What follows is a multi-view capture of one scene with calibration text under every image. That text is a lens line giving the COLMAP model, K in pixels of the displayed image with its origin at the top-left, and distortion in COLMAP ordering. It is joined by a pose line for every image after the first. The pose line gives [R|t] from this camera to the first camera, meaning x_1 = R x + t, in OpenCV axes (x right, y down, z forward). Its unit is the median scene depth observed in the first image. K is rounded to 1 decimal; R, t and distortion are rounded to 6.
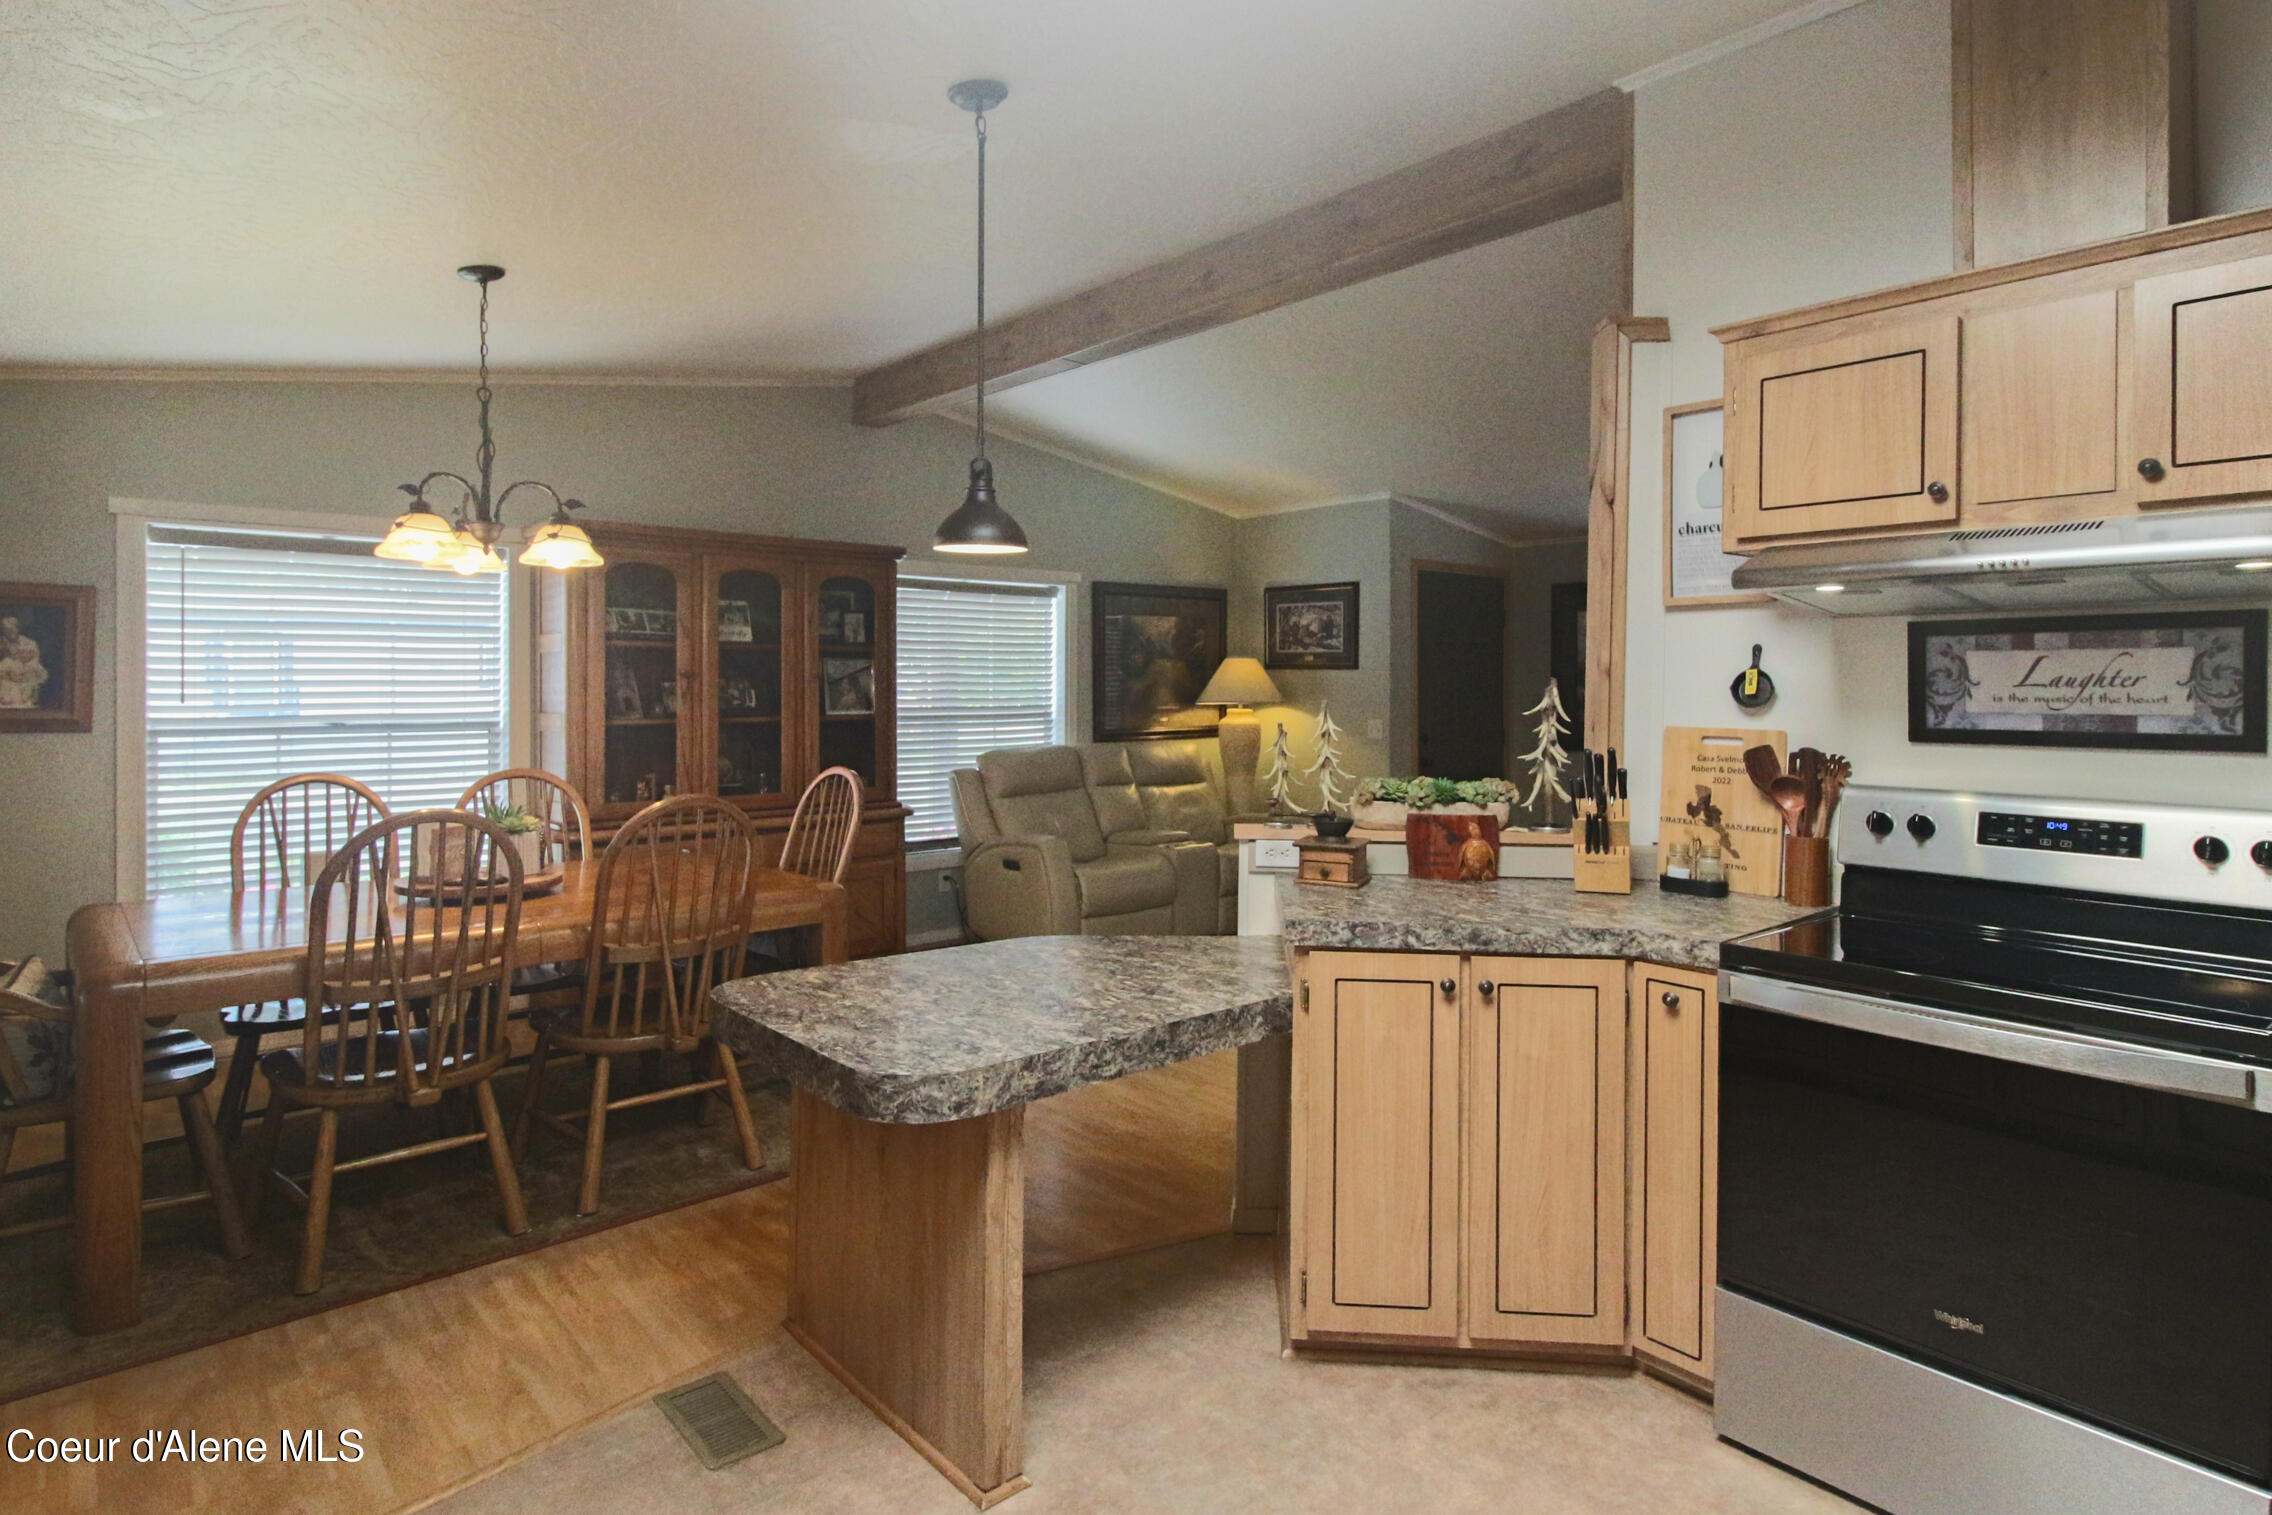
lens RADIAL K [[1213.3, 0, 1126.8], [0, 1213.3, 692.8], [0, 0, 1]] dist [0.015638, 0.000298]
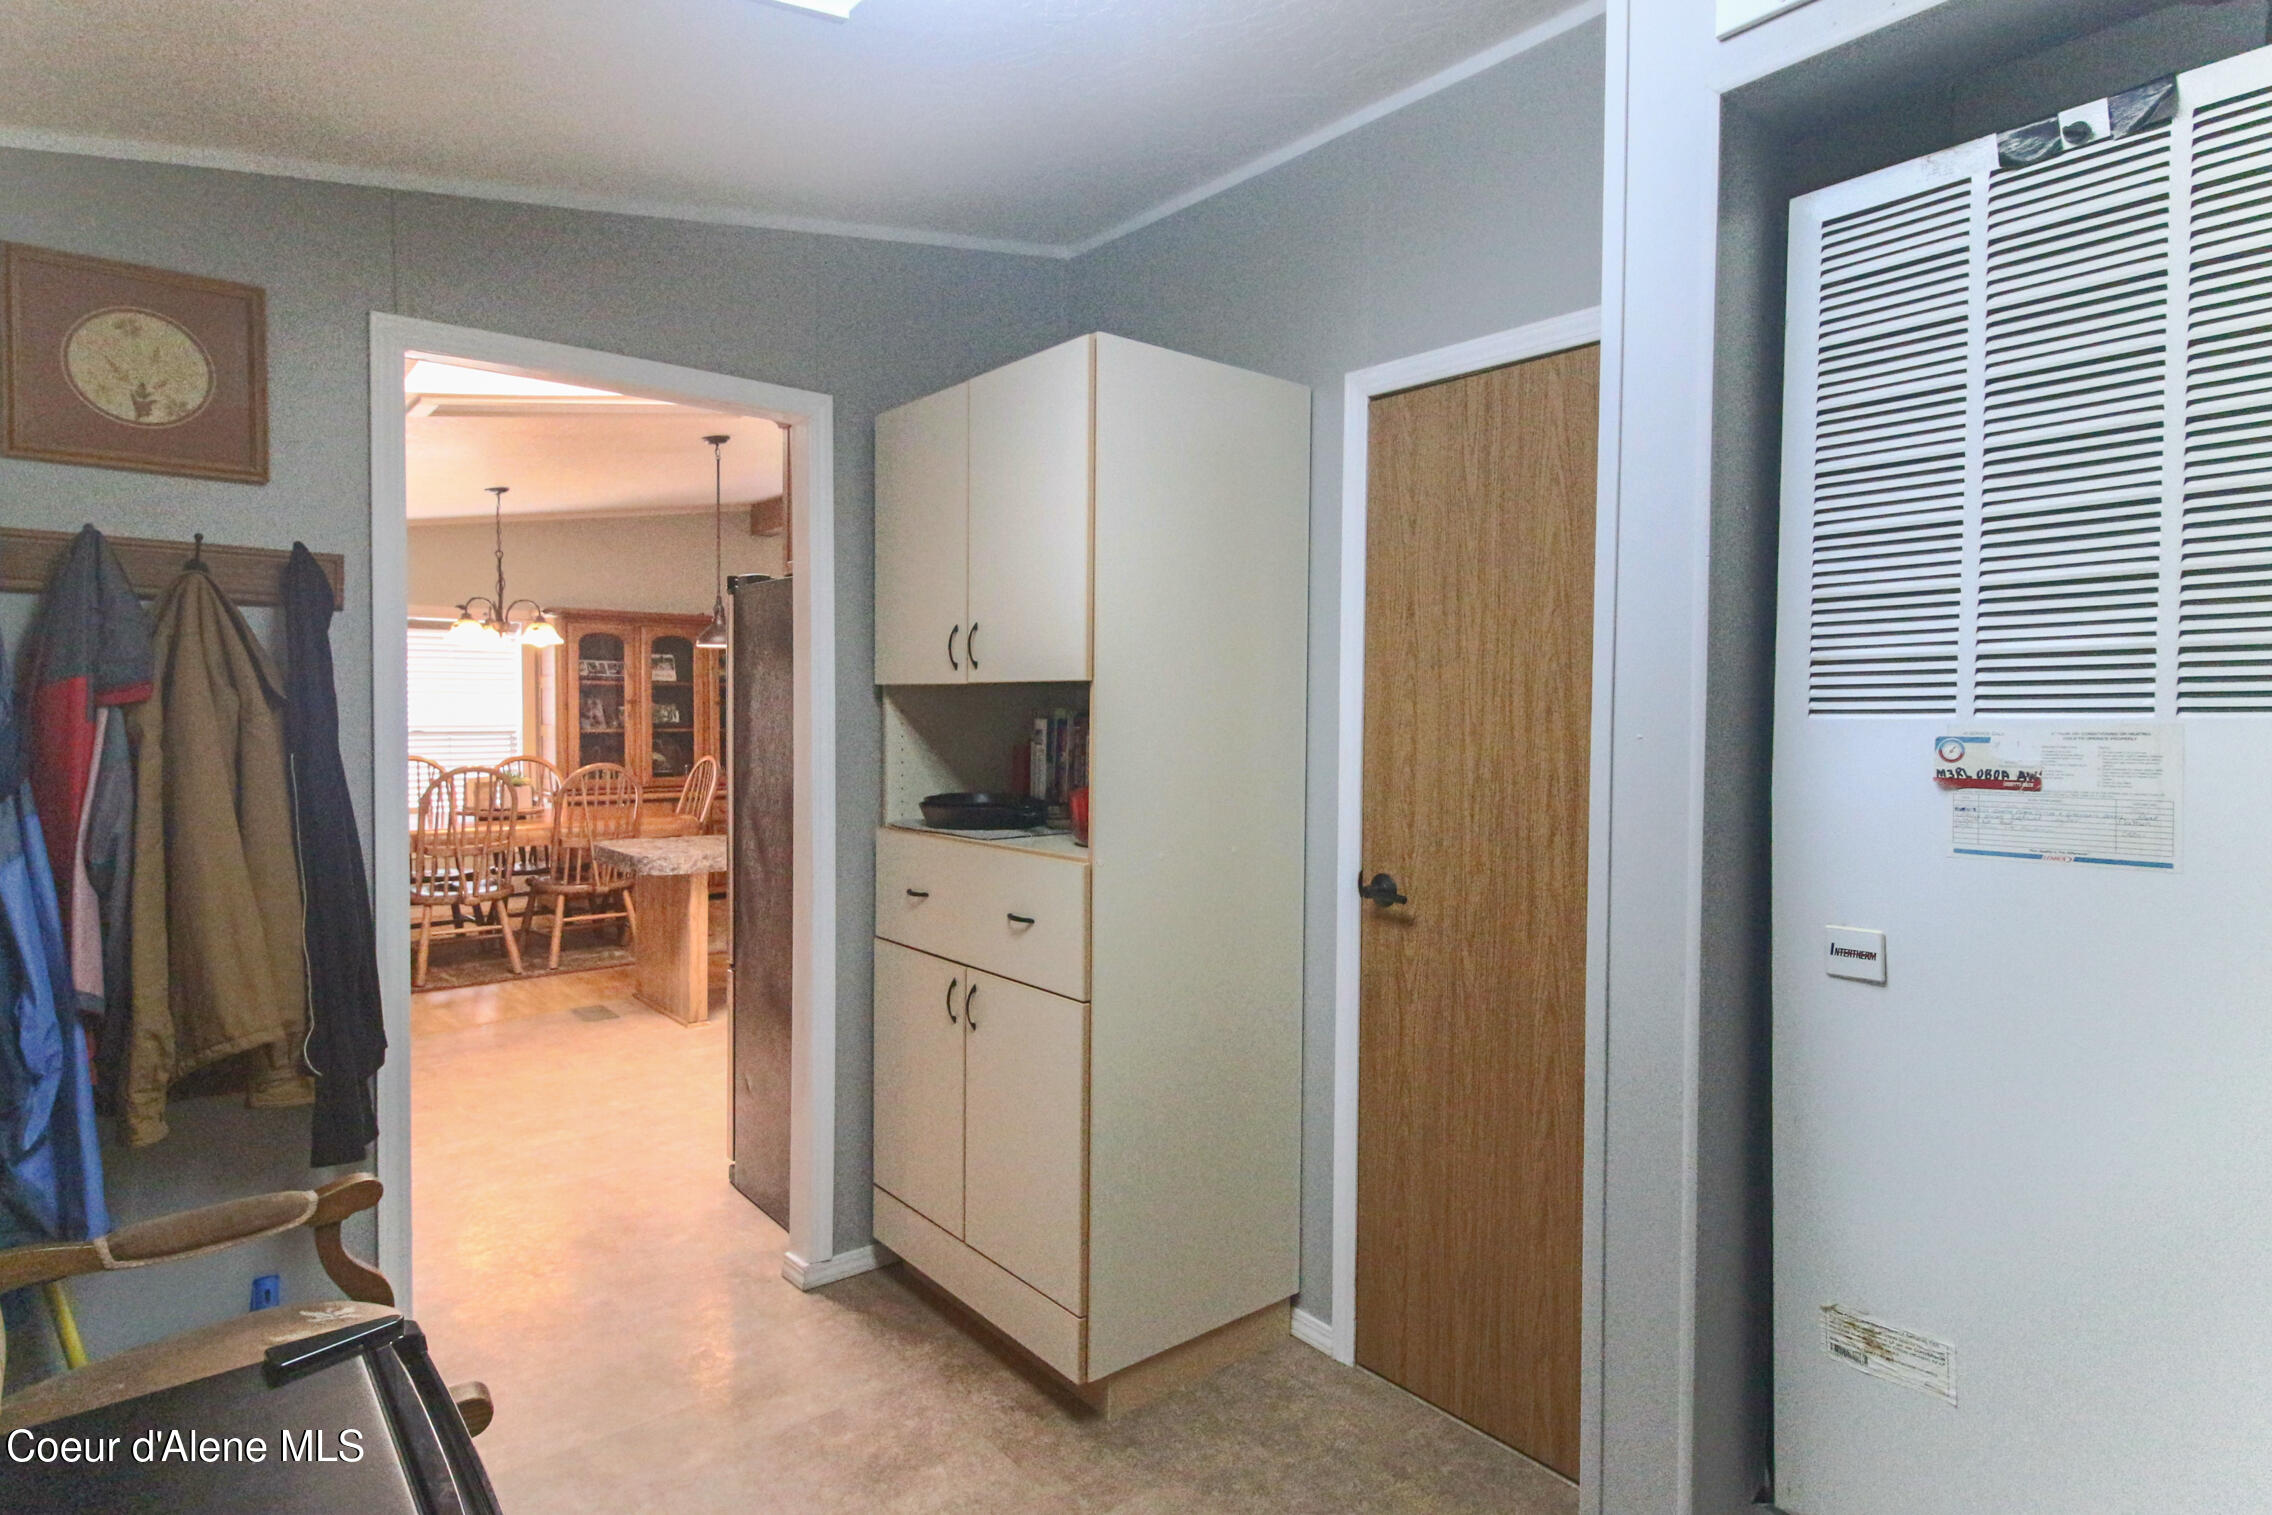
lens RADIAL K [[1166.1, 0, 1144.3], [0, 1166.1, 746.6], [0, 0, 1]] dist [0.000875, -0.000122]
pose [[0.999984, 0.005640, 0.000418, 0.468702], [-0.005649, 0.999676, 0.024838, 0.003959], [-0.000277, -0.024840, 0.999691, -0.806577]]
